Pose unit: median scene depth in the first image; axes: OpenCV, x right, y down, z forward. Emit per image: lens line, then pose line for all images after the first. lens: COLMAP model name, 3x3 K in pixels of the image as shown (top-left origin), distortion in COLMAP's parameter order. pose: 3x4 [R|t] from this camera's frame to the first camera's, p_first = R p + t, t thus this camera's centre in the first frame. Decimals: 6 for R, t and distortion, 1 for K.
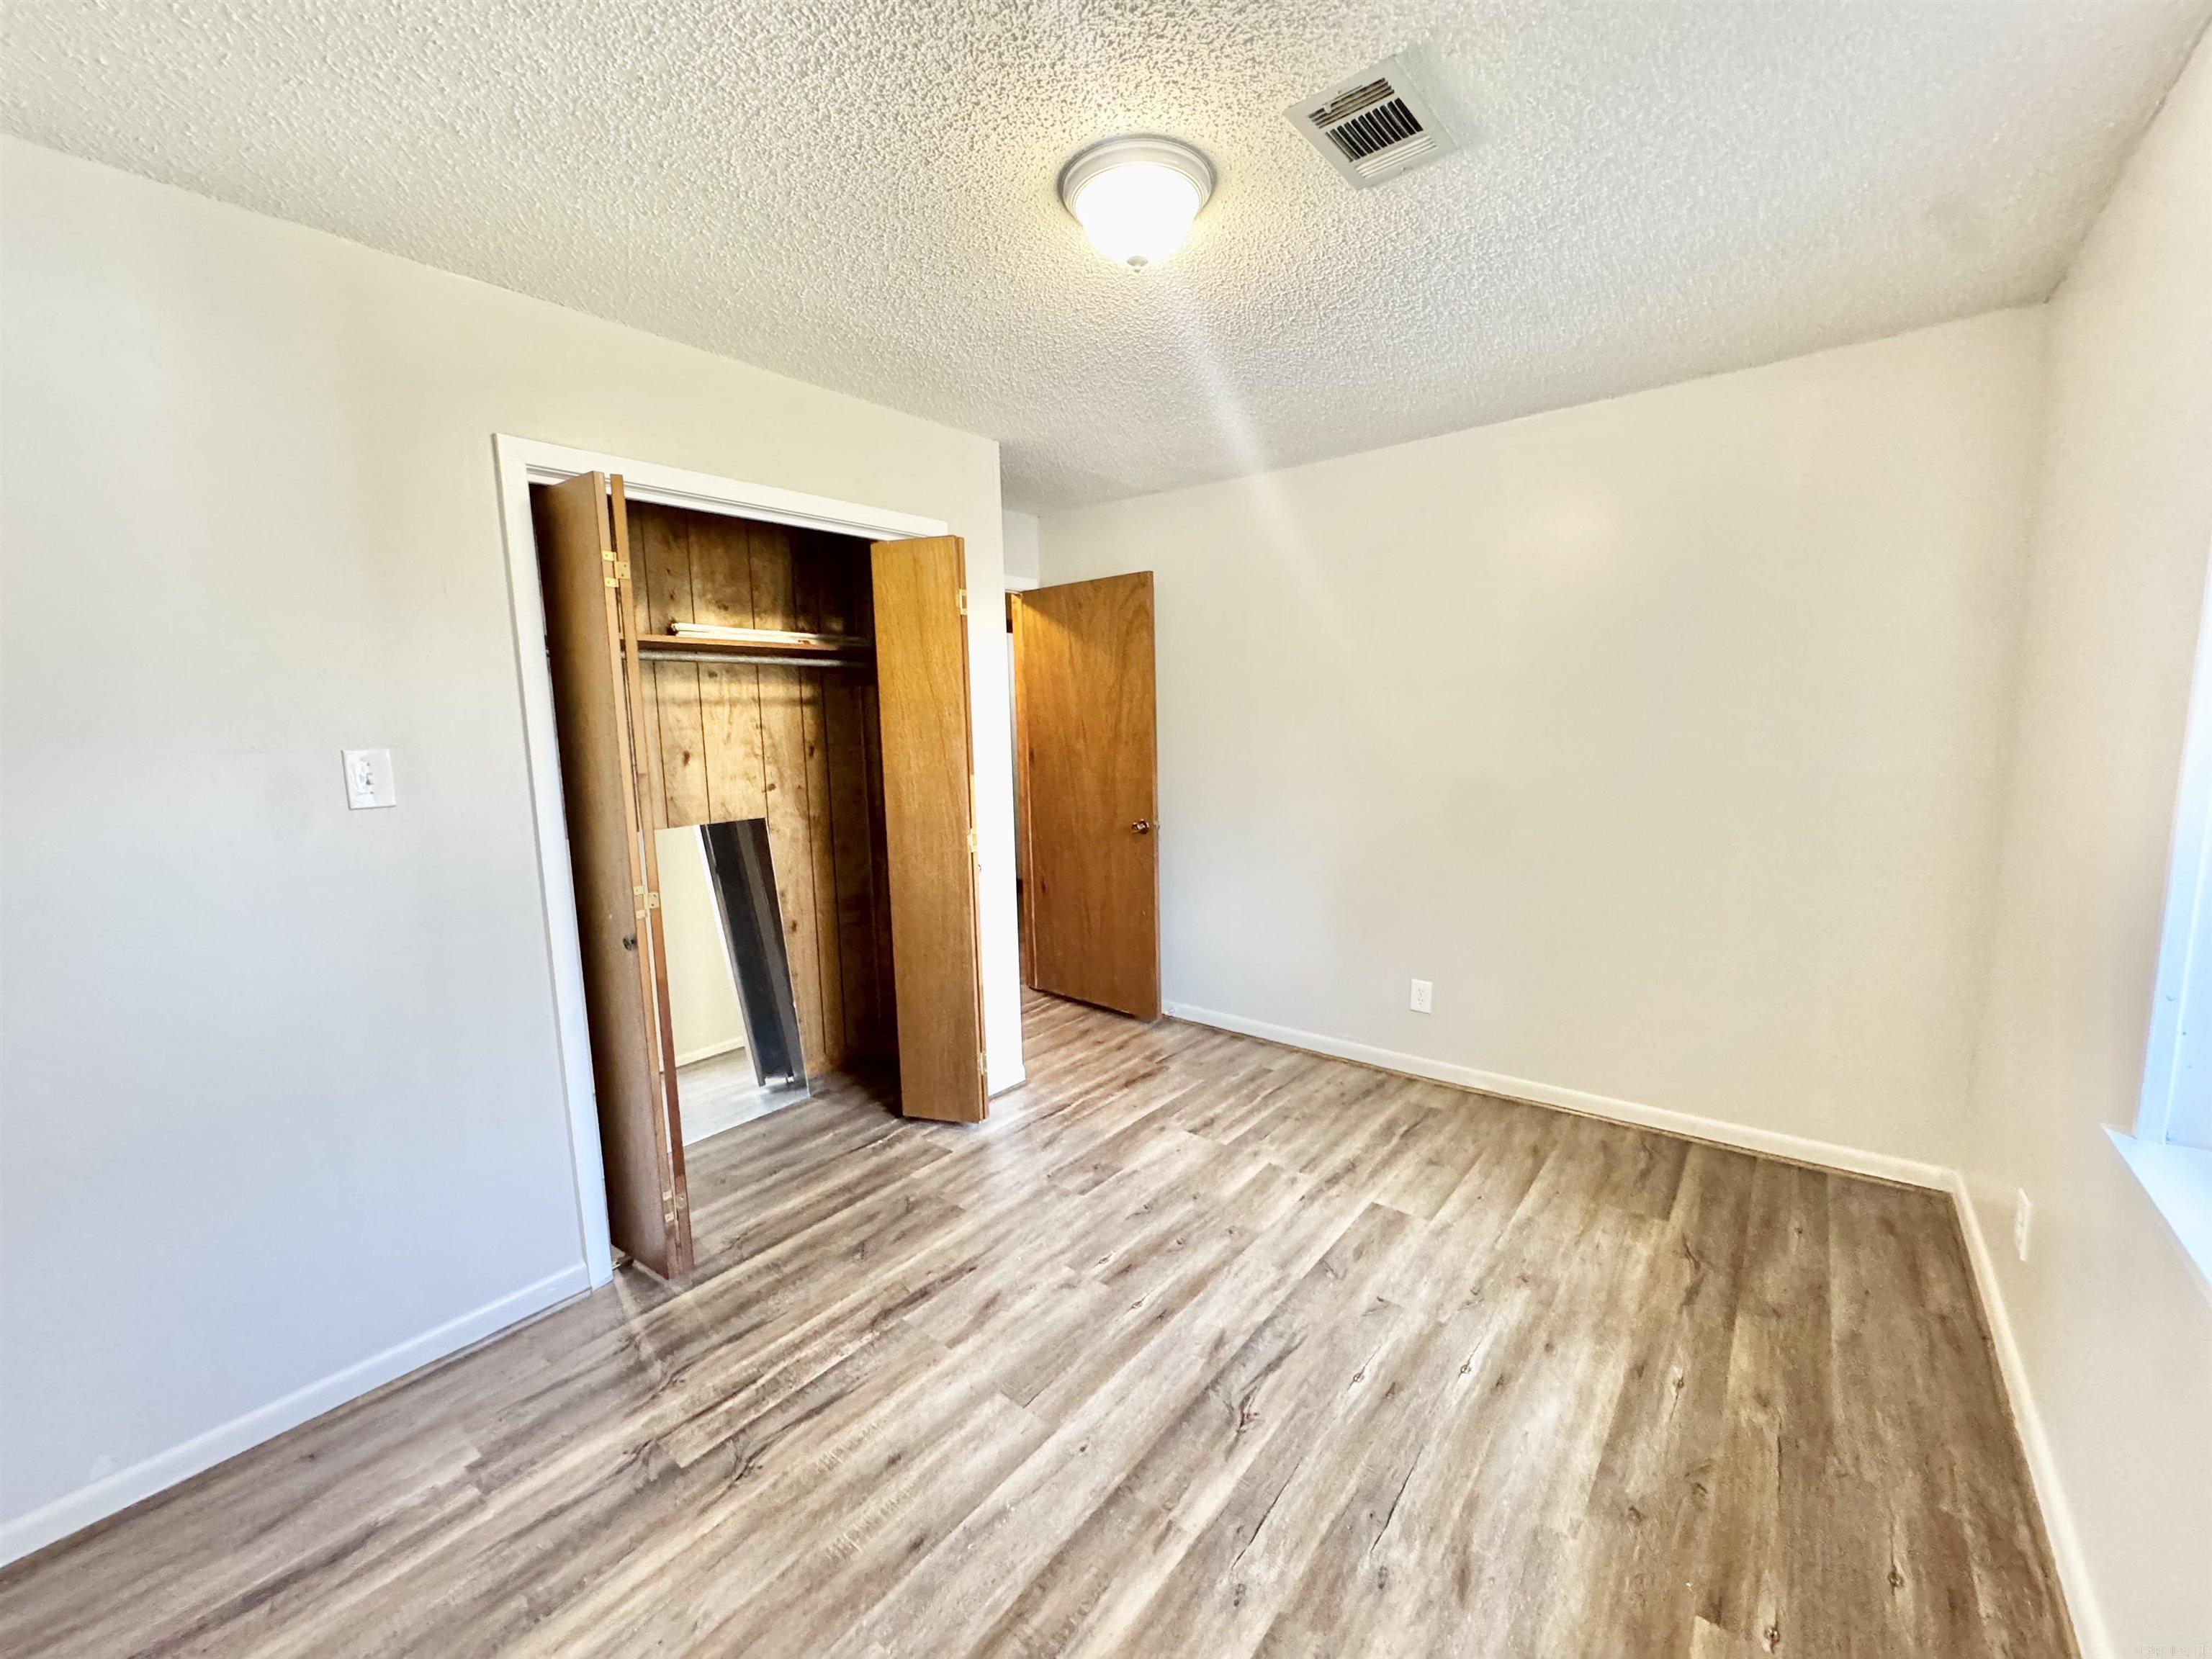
lens RADIAL K [[883.5, 0, 1107.2], [0, 883.5, 830.2], [0, 0, 1]] dist [-0.002467, -0.000333]
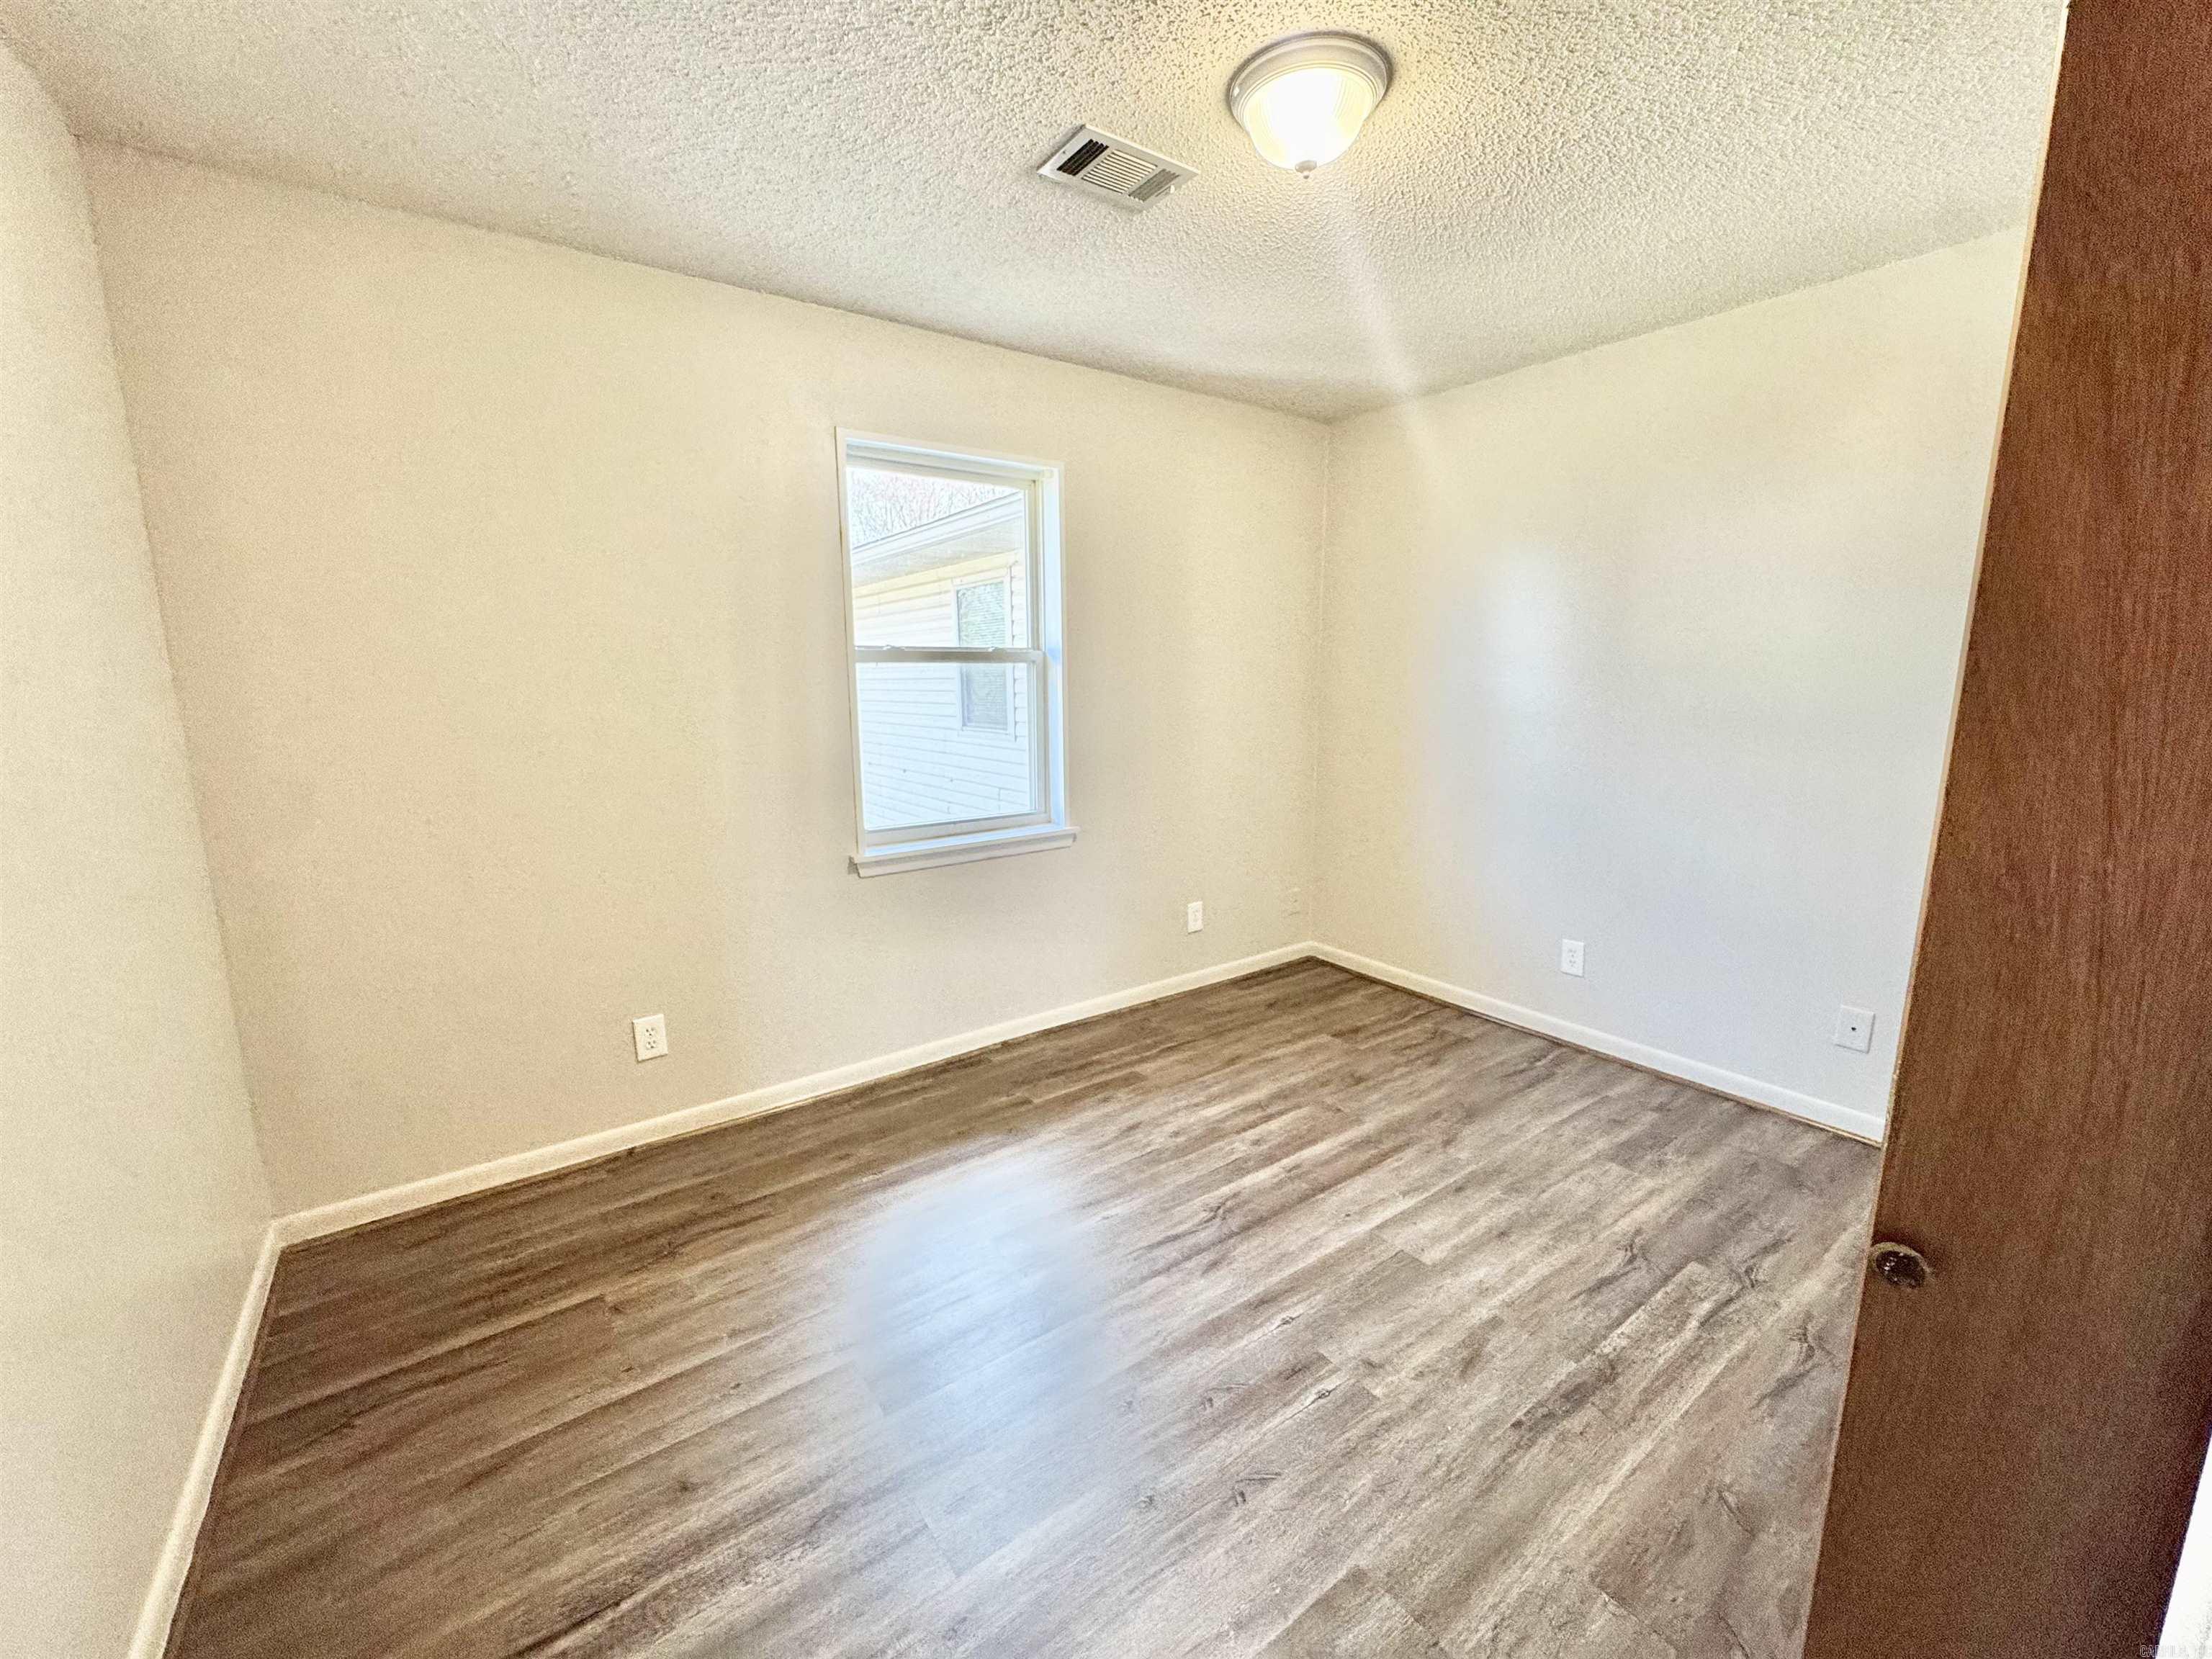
lens RADIAL K [[883.5, 0, 1107.2], [0, 883.5, 830.2], [0, 0, 1]] dist [-0.002467, -0.000333]
pose [[-0.962646, -0.016349, 0.270268, -0.025538], [0.063954, 0.956202, 0.285635, -0.207524], [-0.263100, 0.292251, -0.919439, 1.902522]]
